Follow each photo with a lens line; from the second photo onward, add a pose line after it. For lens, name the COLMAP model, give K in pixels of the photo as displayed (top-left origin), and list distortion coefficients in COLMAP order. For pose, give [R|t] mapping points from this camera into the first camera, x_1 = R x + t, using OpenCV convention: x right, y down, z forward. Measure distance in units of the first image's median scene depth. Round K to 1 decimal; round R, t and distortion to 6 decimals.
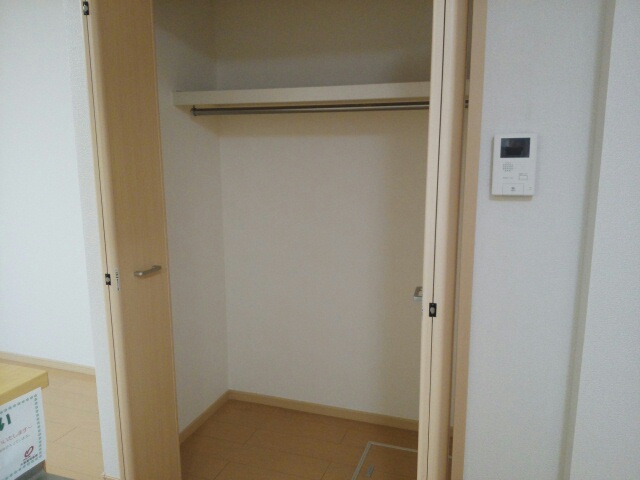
lens RADIAL K [[506.5, 0, 319.9], [0, 506.5, 241.6], [0, 0, 1]] dist [0.011047, 0.011731]
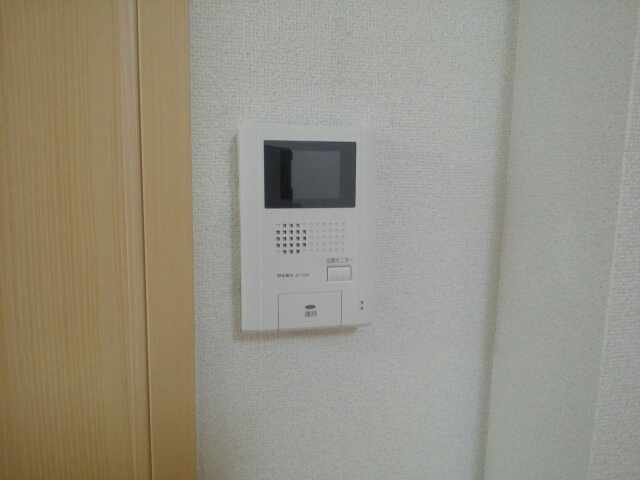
lens RADIAL K [[506.5, 0, 320.3], [0, 506.5, 240.9], [0, 0, 1]] dist [0.011047, 0.011731]
pose [[0.877926, -0.013511, 0.478606, 0.242976], [0.094947, 0.984663, -0.146367, -0.100081], [-0.469288, 0.173941, 0.865744, 0.730942]]
